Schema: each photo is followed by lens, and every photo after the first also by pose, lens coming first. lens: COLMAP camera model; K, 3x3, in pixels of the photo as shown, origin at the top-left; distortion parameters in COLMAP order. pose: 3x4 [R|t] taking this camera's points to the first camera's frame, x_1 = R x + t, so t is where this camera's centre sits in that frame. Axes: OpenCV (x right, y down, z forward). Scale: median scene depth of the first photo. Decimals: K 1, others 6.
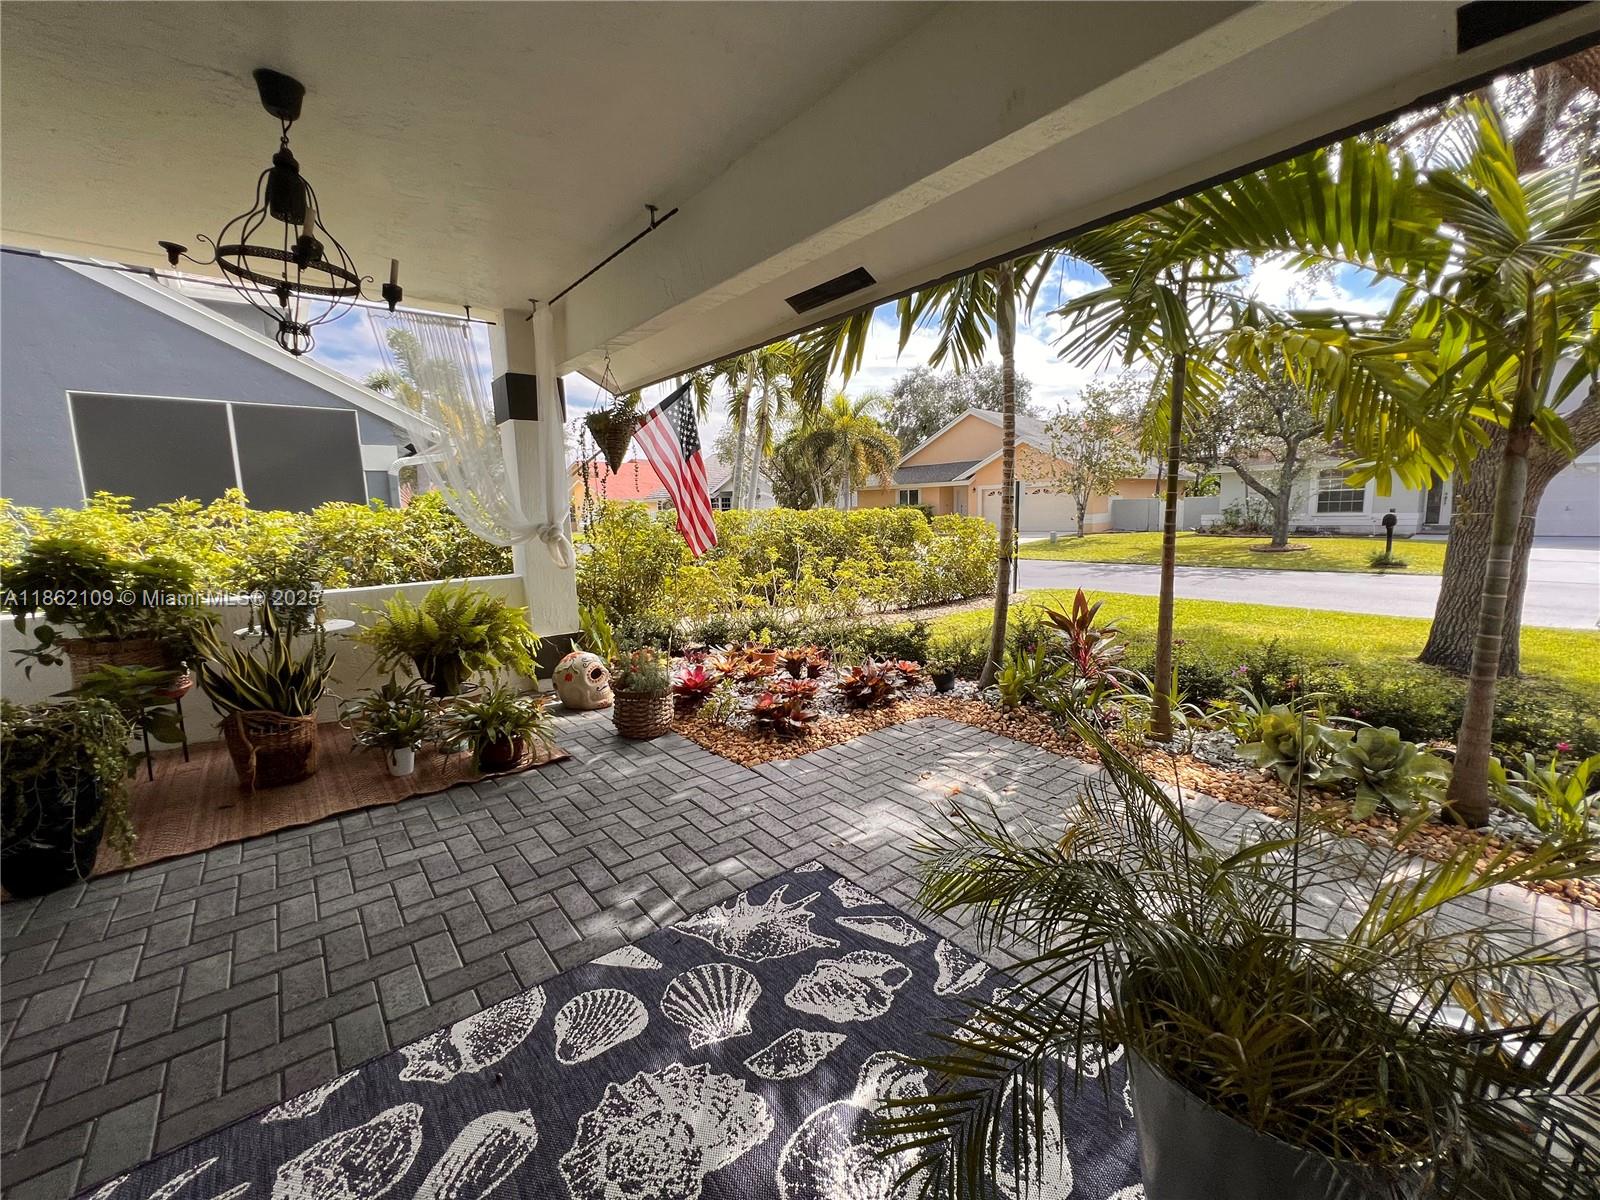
lens RADIAL K [[640.7, 0, 799.0], [0, 640.7, 596.7], [0, 0, 1]] dist [-0.003072, 0.000487]
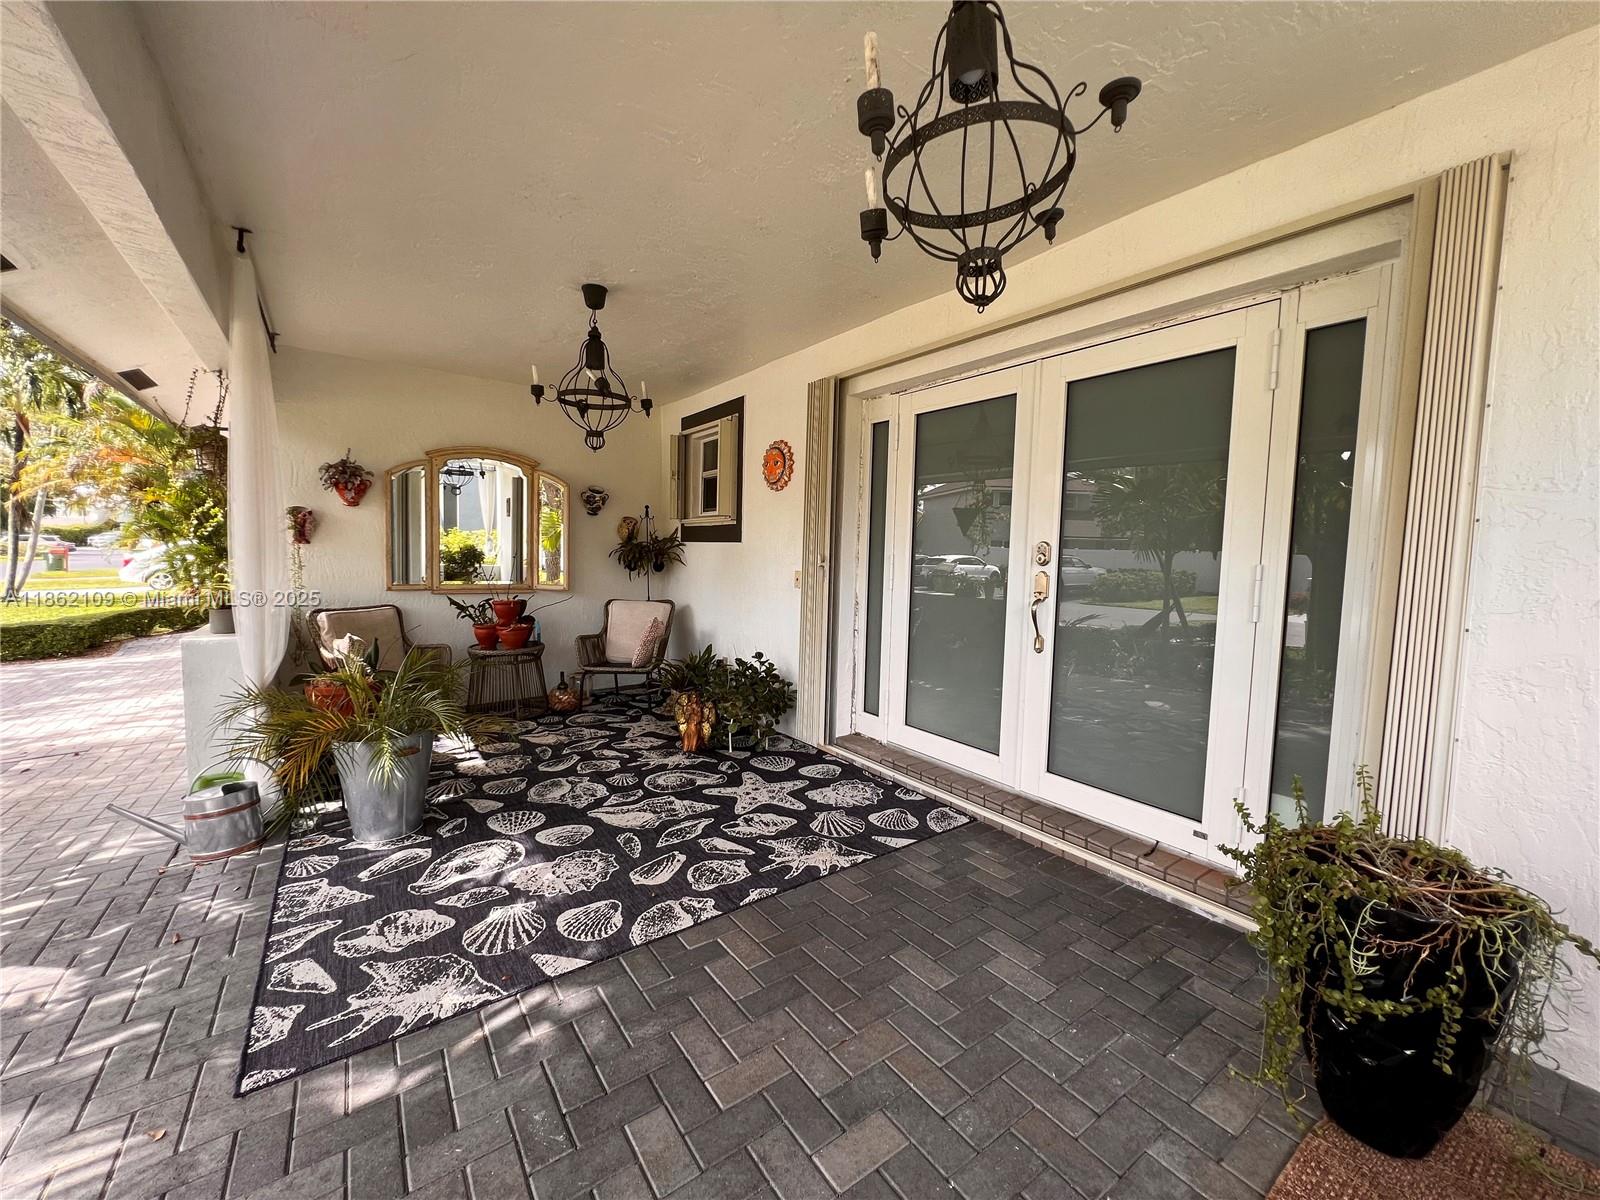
lens RADIAL K [[640.7, 0, 799.0], [0, 640.7, 596.7], [0, 0, 1]] dist [-0.003072, 0.000487]
pose [[-0.996809, -0.006042, 0.079599, -0.835241], [0.009989, 0.979855, 0.199462, -0.294682], [-0.079201, 0.199621, -0.976667, 2.096821]]
